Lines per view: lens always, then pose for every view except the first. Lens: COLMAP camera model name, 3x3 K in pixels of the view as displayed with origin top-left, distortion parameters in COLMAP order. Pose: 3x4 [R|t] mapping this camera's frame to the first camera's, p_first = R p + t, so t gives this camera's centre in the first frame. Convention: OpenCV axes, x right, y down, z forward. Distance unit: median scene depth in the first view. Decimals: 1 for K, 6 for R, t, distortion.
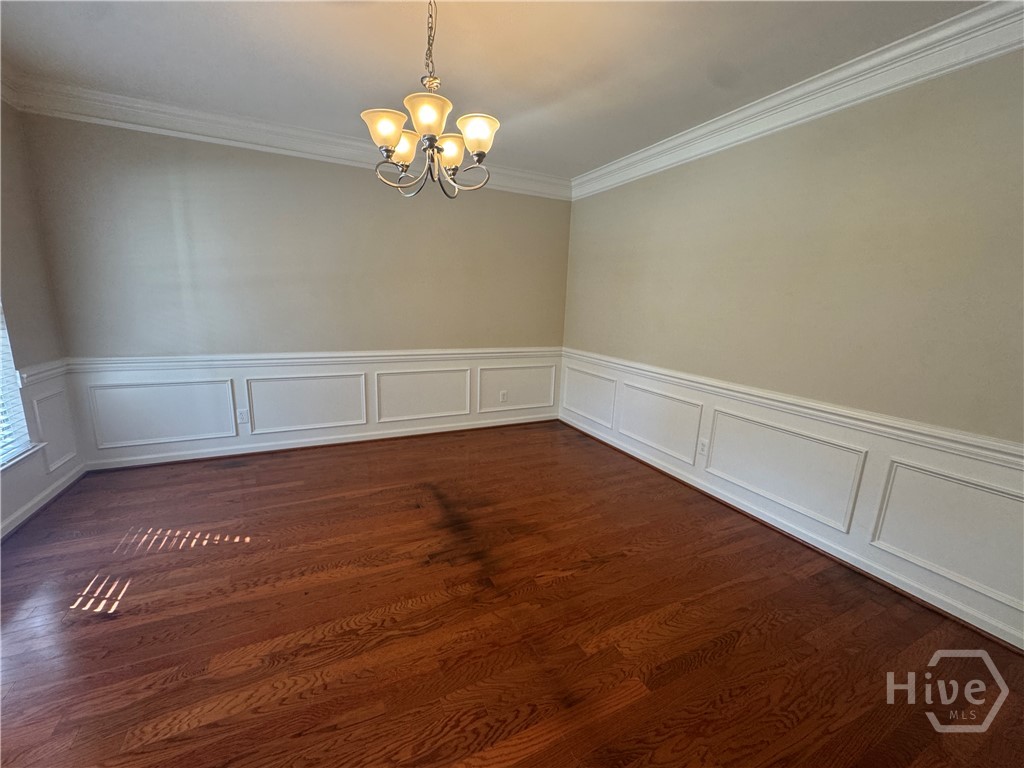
lens RADIAL K [[407.4, 0, 512.0], [0, 407.4, 384.0], [0, 0, 1]] dist [-0.007826, -0.000043]
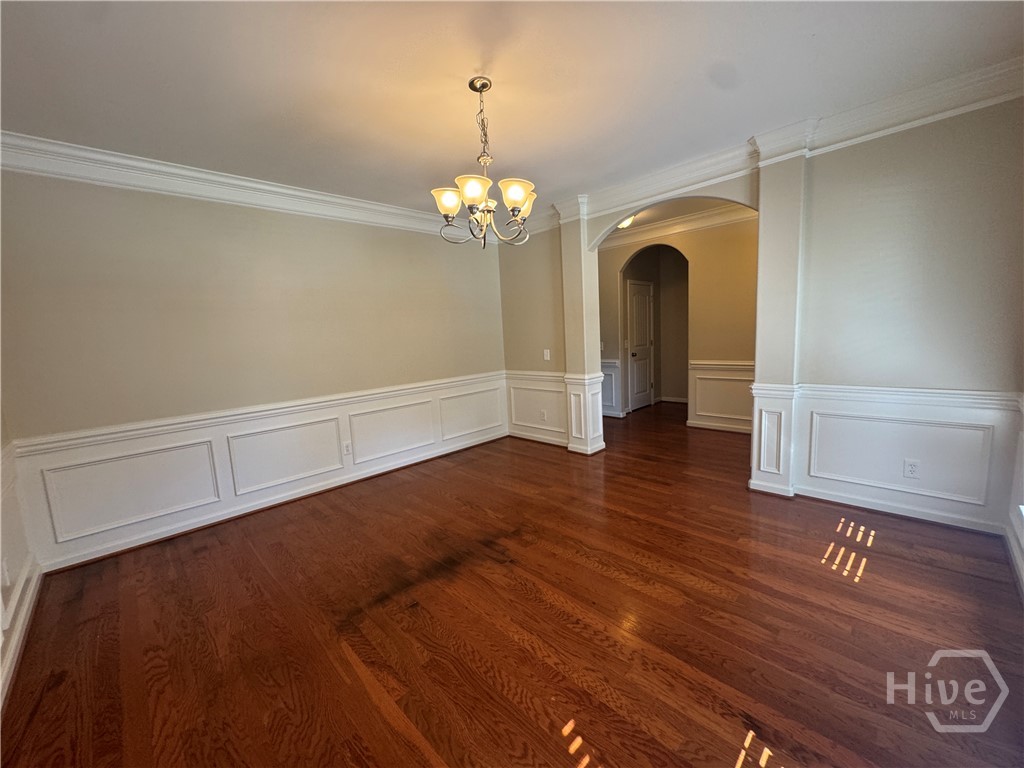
lens RADIAL K [[407.4, 0, 512.0], [0, 407.4, 384.0], [0, 0, 1]] dist [-0.007826, -0.000043]
pose [[-0.320512, -0.139904, 0.936856, -1.271286], [0.227778, 0.948630, 0.219588, -0.291166], [-0.919451, 0.283775, -0.272180, 1.241913]]
